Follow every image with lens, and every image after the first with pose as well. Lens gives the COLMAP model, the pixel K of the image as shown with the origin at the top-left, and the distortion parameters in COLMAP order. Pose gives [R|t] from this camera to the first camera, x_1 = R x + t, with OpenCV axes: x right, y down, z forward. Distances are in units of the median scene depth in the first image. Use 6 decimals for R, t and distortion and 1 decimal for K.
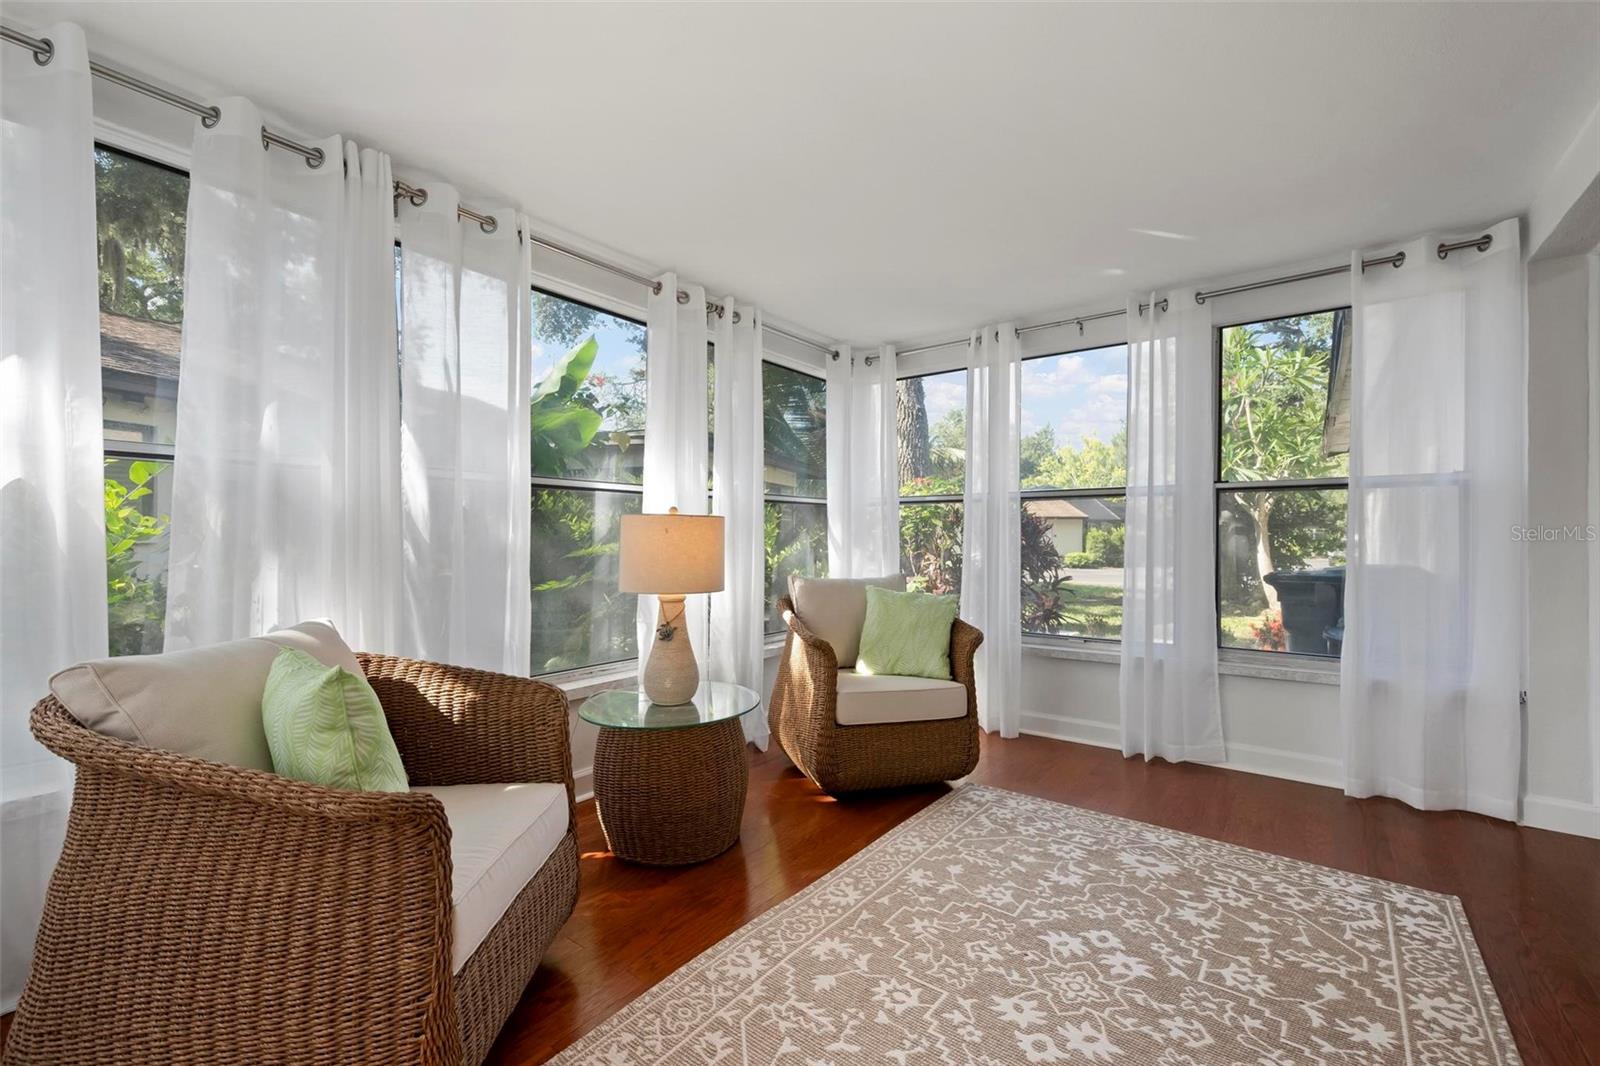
lens RADIAL K [[677.0, 0, 800.0], [0, 677.0, 533.0], [0, 0, 1]] dist [-0.000835, -0.000755]
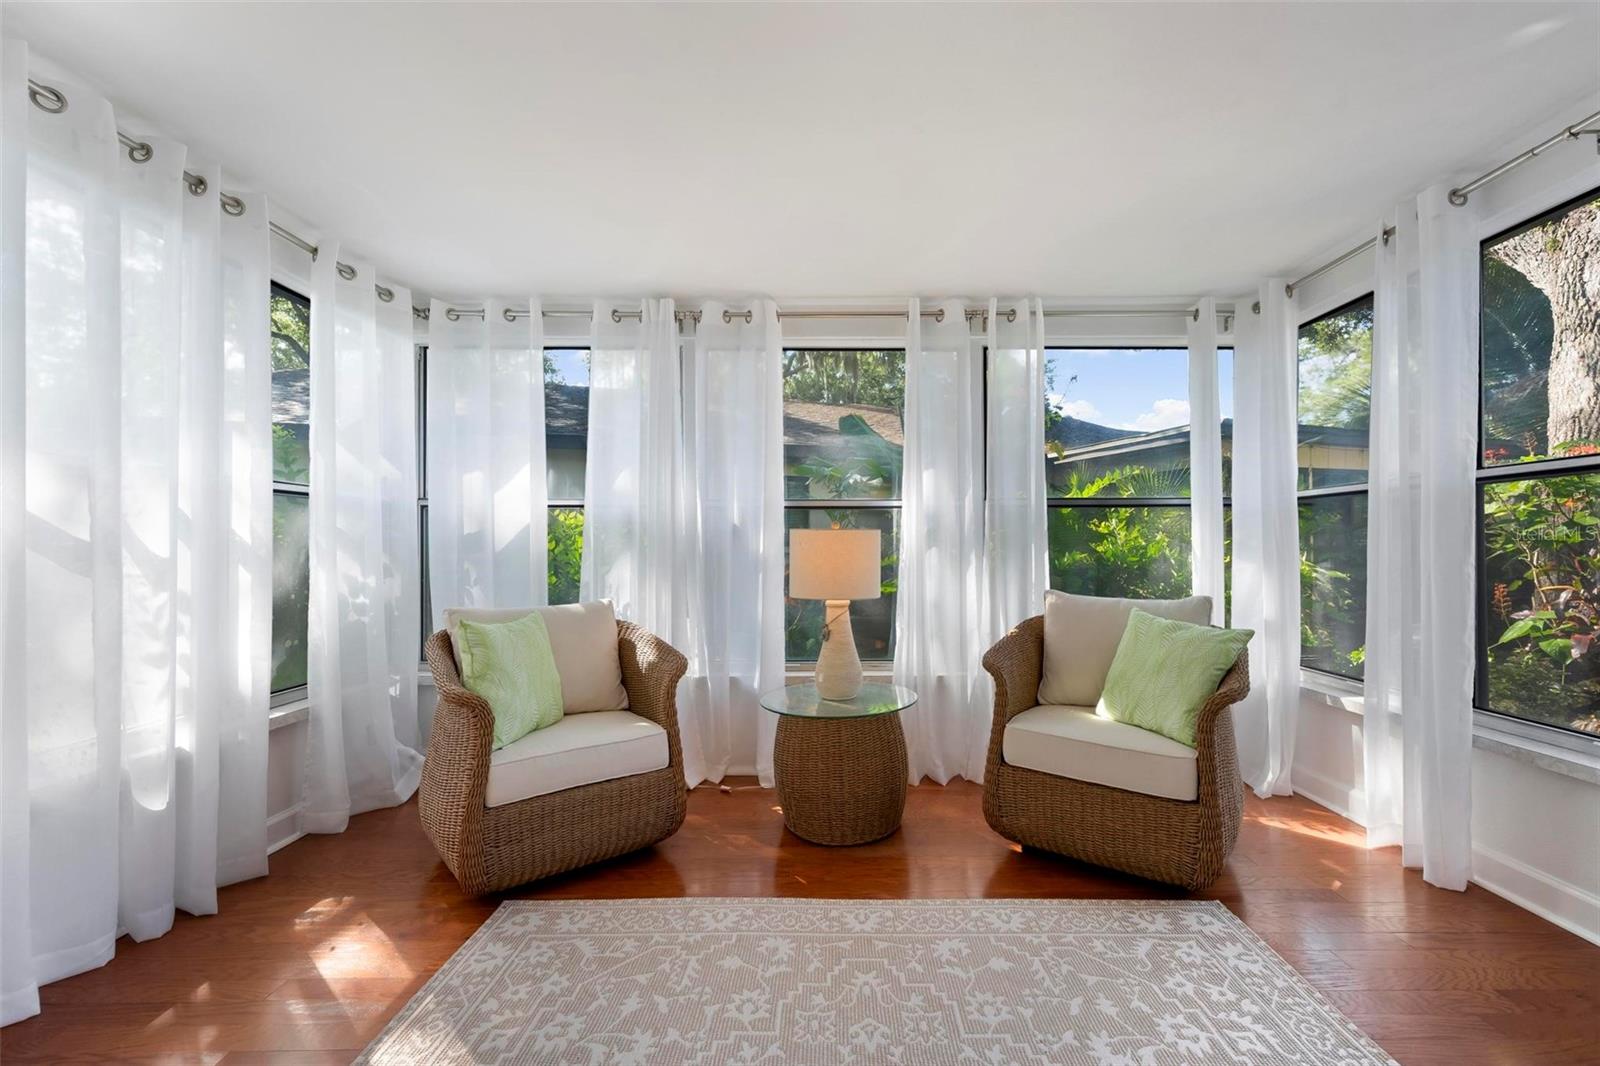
lens RADIAL K [[711.0, 0, 931.6], [0, 711.0, 536.2], [0, 0, 1]] dist [-0.001074, -0.000038]
pose [[0.599586, -0.017484, -0.800119, 0.741798], [0.010764, 0.999847, -0.013782, 0.002434], [0.800238, -0.000350, 0.599683, 0.373564]]
